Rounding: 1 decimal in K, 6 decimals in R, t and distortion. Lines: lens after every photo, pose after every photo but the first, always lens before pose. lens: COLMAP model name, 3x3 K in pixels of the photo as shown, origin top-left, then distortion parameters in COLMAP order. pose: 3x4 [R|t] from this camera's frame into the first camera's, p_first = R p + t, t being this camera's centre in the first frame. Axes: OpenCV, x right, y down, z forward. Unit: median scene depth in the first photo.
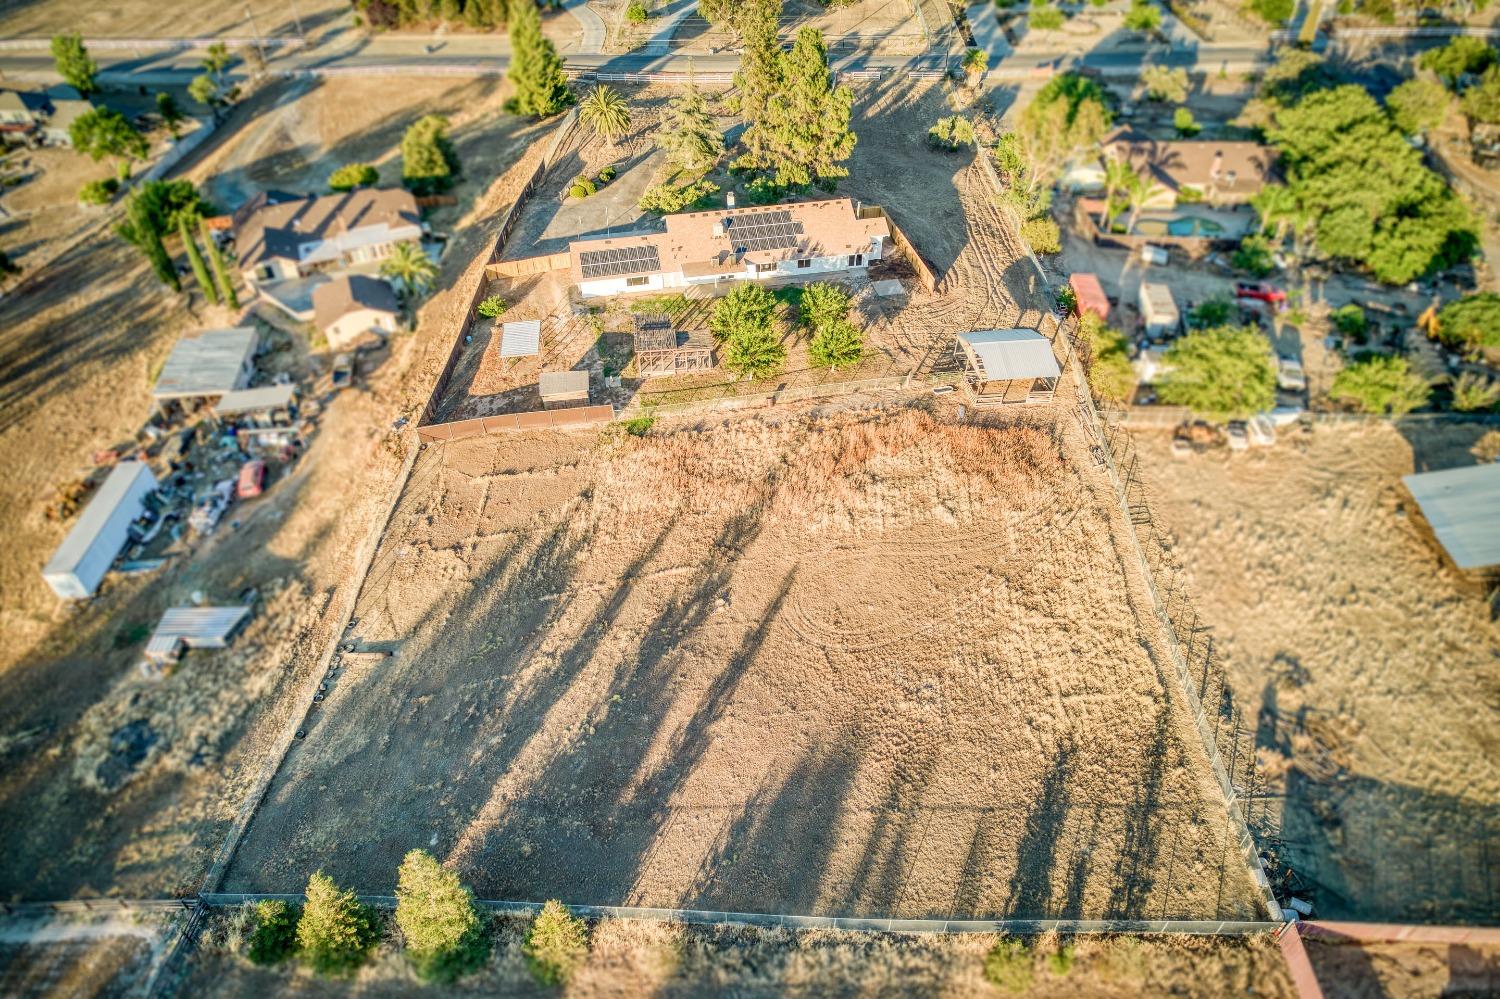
lens RADIAL K [[967.3, 0, 750.0], [0, 967.3, 499.5], [0, 0, 1]] dist [-0.076711, 0.089571]
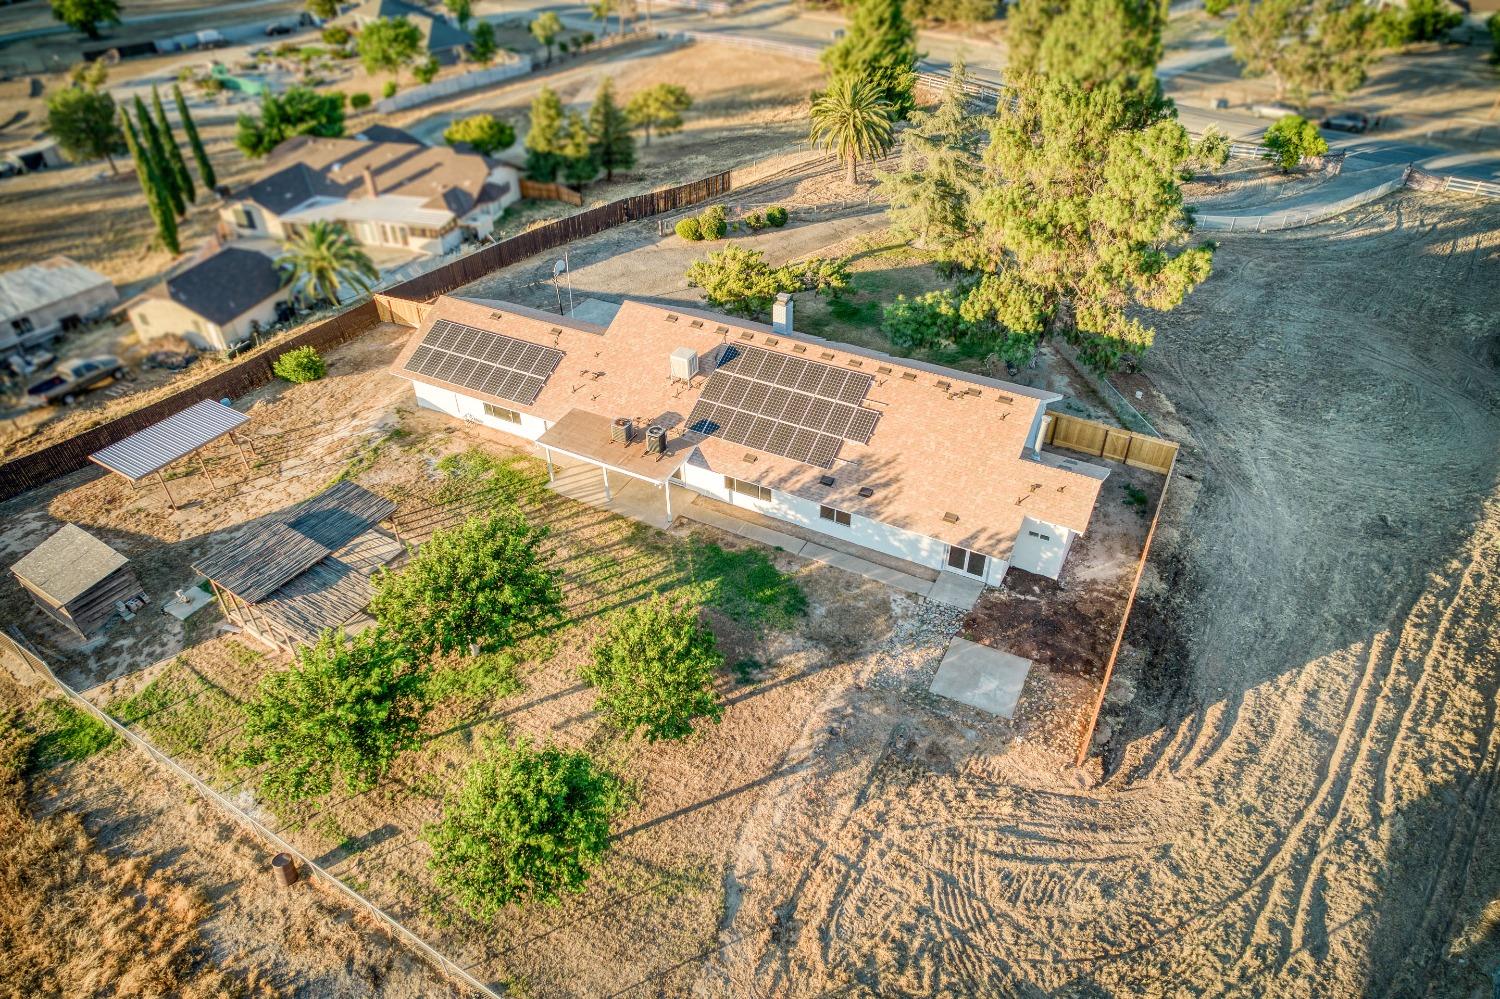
lens RADIAL K [[967.3, 0, 750.0], [0, 967.3, 499.5], [0, 0, 1]] dist [-0.076711, 0.089571]
pose [[0.774406, 0.383335, -0.503339, 0.261178], [-0.414582, 0.908409, 0.053981, -0.299285], [0.477930, 0.166873, 0.862401, 0.751042]]
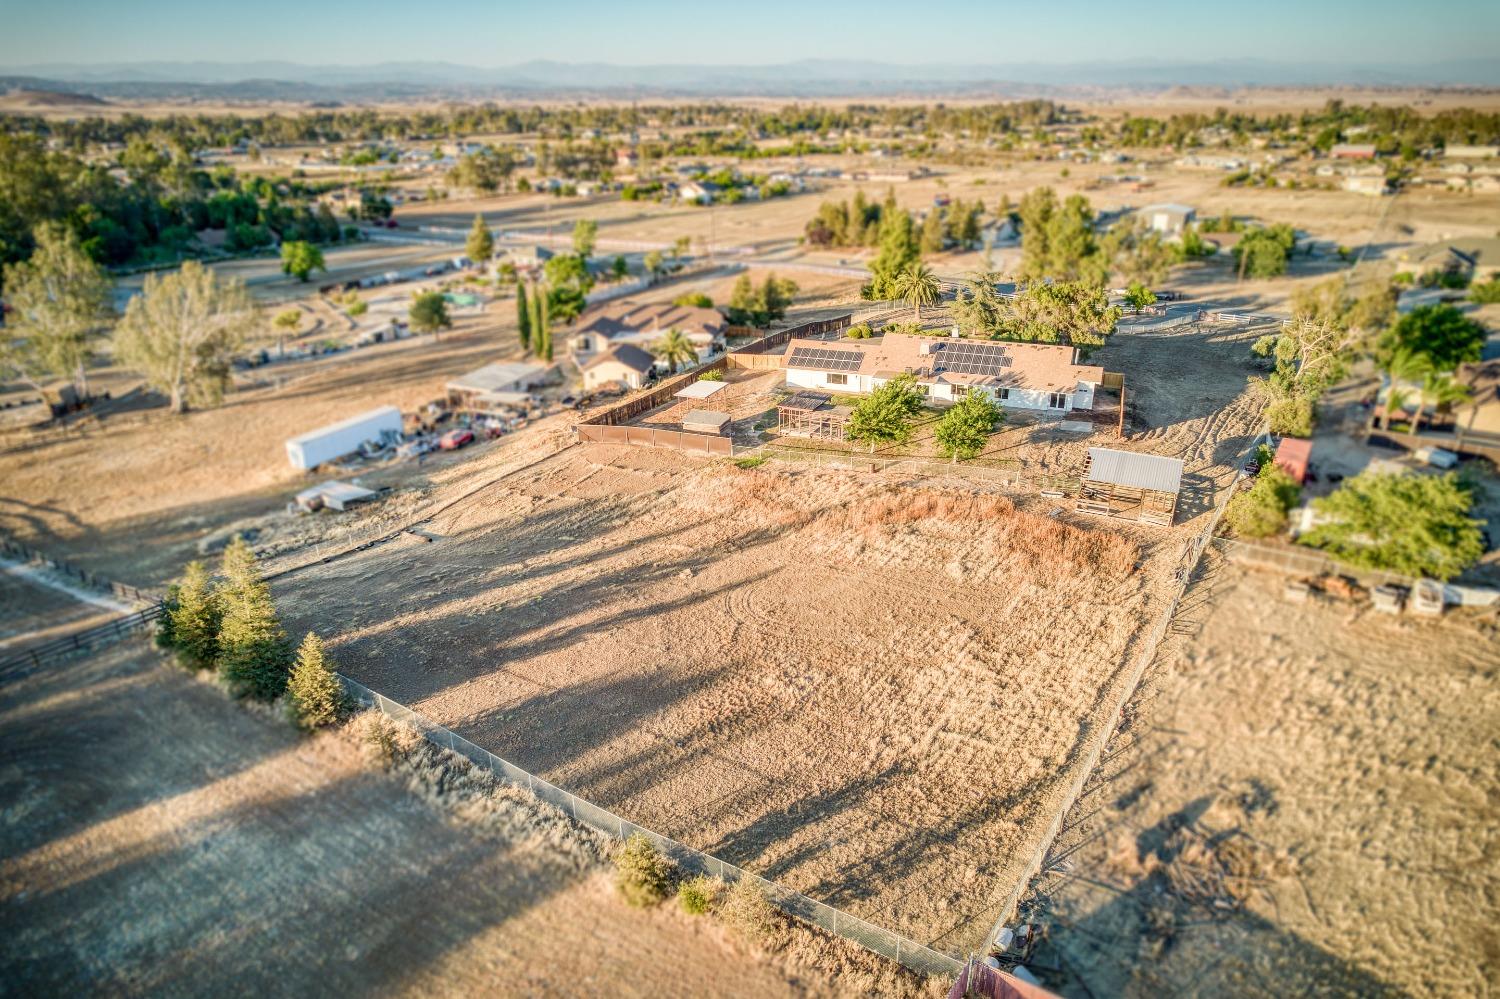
lens RADIAL K [[999.3, 0, 743.9], [0, 999.3, 489.0], [0, 0, 1]] dist [-0.090376, 0.102429]
pose [[0.849691, 0.196345, -0.489360, 0.402943], [-0.346616, 0.907369, -0.237778, 0.201405], [0.397344, 0.371658, 0.839040, 0.099548]]
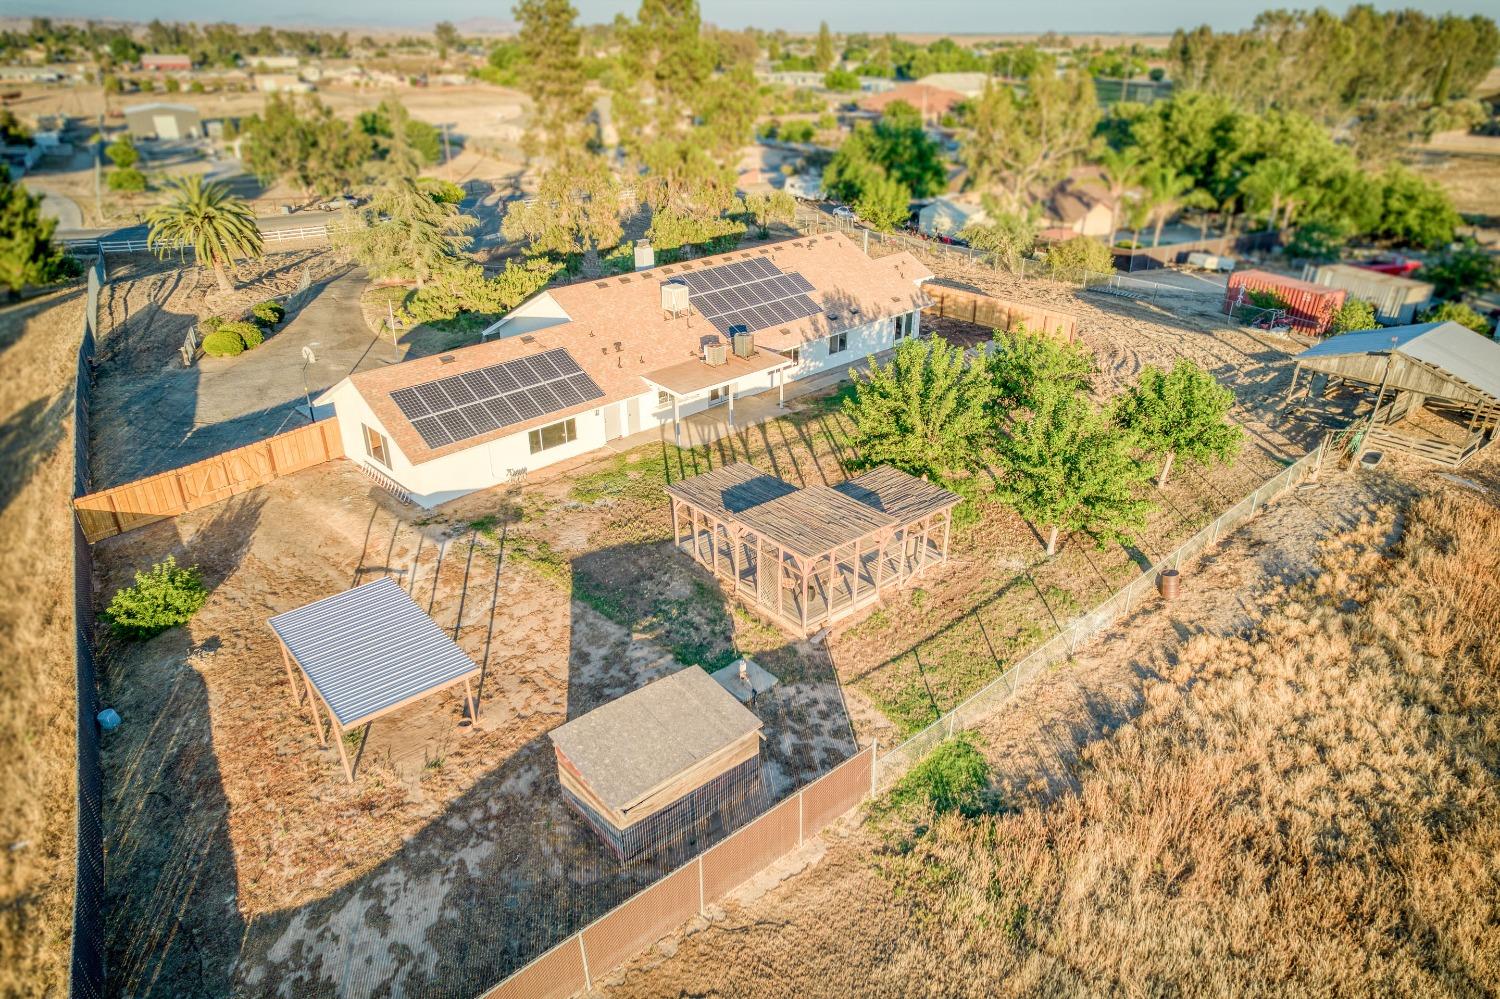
lens RADIAL K [[967.3, 0, 750.0], [0, 967.3, 499.5], [0, 0, 1]] dist [-0.076711, 0.089571]
pose [[0.836566, -0.235641, 0.494601, -0.284310], [0.355219, 0.920600, -0.162219, -0.125422], [-0.417104, 0.311398, 0.853847, 0.725581]]
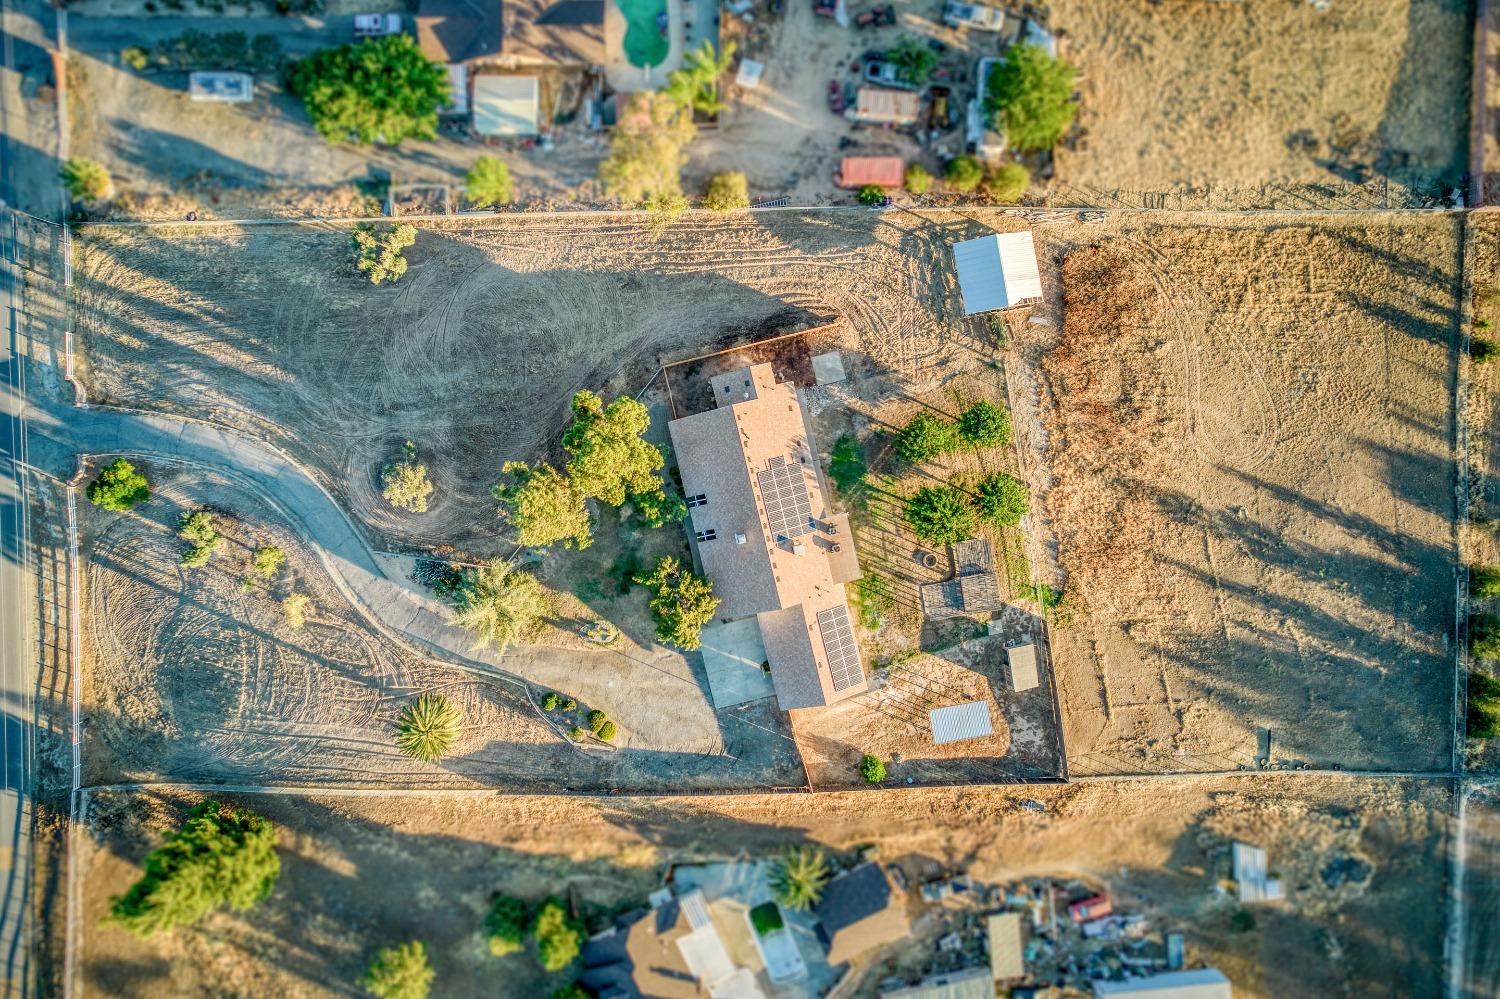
lens RADIAL K [[999.3, 0, 743.9], [0, 999.3, 489.0], [0, 0, 1]] dist [-0.090376, 0.102429]
pose [[-0.044362, -0.999009, -0.003739, 0.034916], [0.658143, -0.032041, 0.752211, -1.182186], [-0.751585, 0.030908, 0.658912, 0.467350]]
